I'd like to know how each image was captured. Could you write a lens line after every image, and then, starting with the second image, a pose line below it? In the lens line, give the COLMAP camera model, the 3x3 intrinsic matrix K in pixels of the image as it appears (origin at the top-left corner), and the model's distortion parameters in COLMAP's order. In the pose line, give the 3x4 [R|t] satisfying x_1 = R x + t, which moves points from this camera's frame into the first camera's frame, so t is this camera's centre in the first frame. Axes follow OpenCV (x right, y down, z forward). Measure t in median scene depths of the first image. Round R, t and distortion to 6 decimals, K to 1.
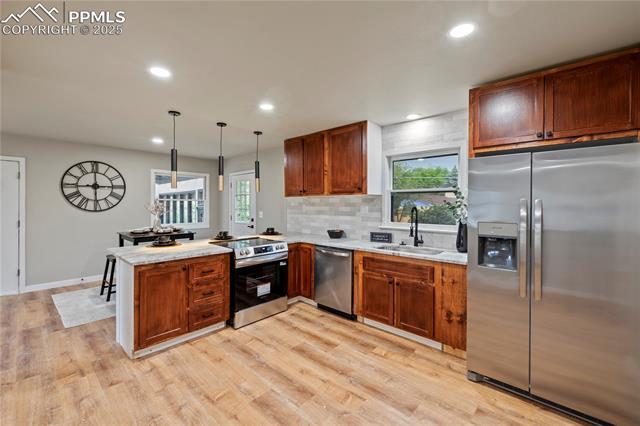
lens RADIAL K [[273.6, 0, 313.6], [0, 273.6, 205.0], [0, 0, 1]] dist [0.003082, 0.000727]
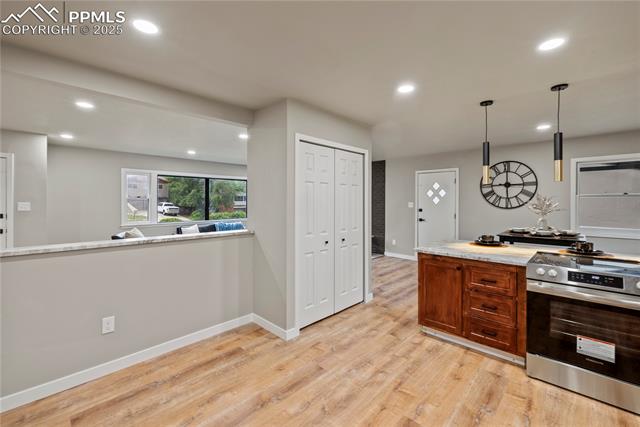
lens RADIAL K [[273.6, 0, 315.6], [0, 273.6, 203.4], [0, 0, 1]] dist [0.003082, 0.000727]
pose [[-0.024838, 0.002817, -0.999688, 0.406486], [-0.002376, 0.999993, 0.002877, 0.003043], [0.999689, 0.002447, -0.024831, 0.423301]]
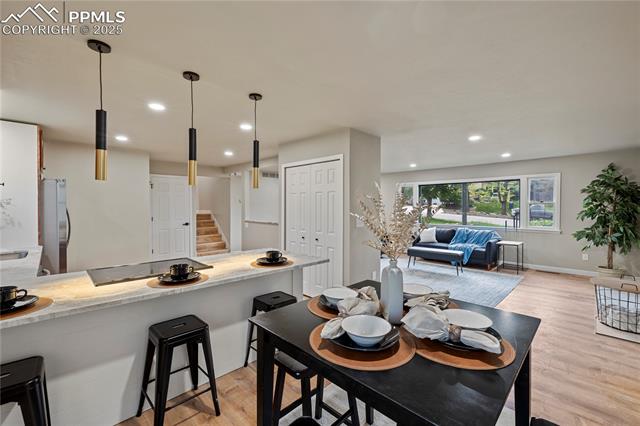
lens RADIAL K [[273.6, 0, 318.2], [0, 273.6, 212.3], [0, 0, 1]] dist [0.003082, 0.000727]
pose [[-0.999482, -0.006427, 0.031523, -0.670591], [-0.005575, 0.999619, 0.027016, -0.012094], [-0.031685, 0.026827, -0.999138, 1.724262]]
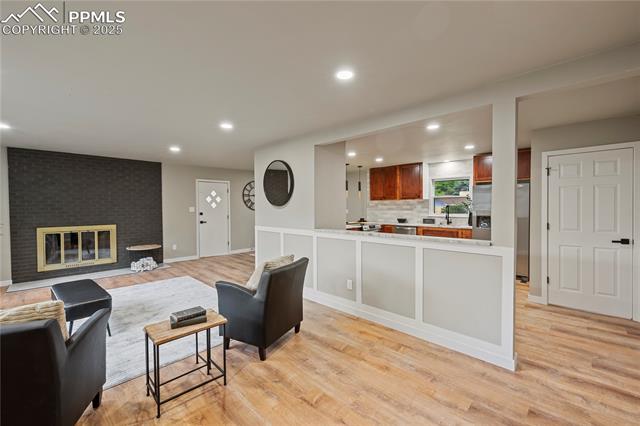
lens RADIAL K [[273.6, 0, 317.7], [0, 273.6, 211.0], [0, 0, 1]] dist [0.003082, 0.000727]
pose [[0.999570, -0.010668, -0.027331, -0.531229], [0.011202, 0.999748, 0.019474, -0.001135], [0.027117, -0.019772, 0.999437, -1.047021]]
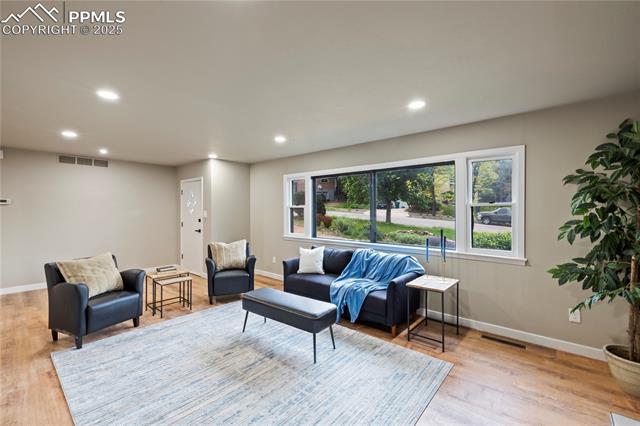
lens RADIAL K [[273.6, 0, 315.9], [0, 273.6, 212.0], [0, 0, 1]] dist [0.003082, 0.000727]
pose [[-0.999410, -0.005215, -0.033949, -1.450157], [-0.005672, 0.999895, 0.013371, -0.016992], [0.033876, 0.013555, -0.999334, 0.792685]]
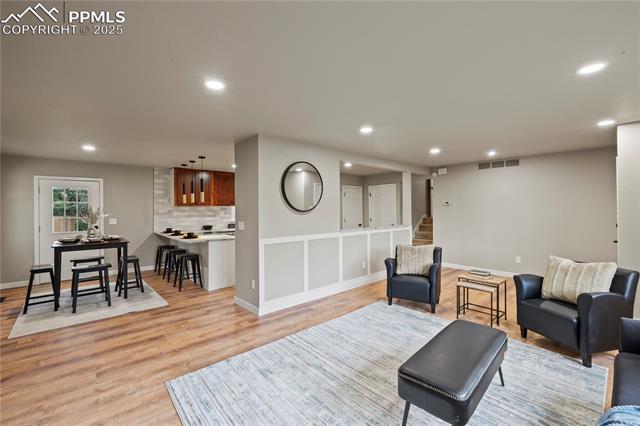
lens RADIAL K [[273.6, 0, 317.8], [0, 273.6, 207.7], [0, 0, 1]] dist [0.003082, 0.000727]
pose [[0.100135, 0.000268, 0.994974, -2.001107], [0.011004, 0.999939, -0.001377, -0.016335], [-0.994913, 0.011086, 0.100126, 0.120391]]
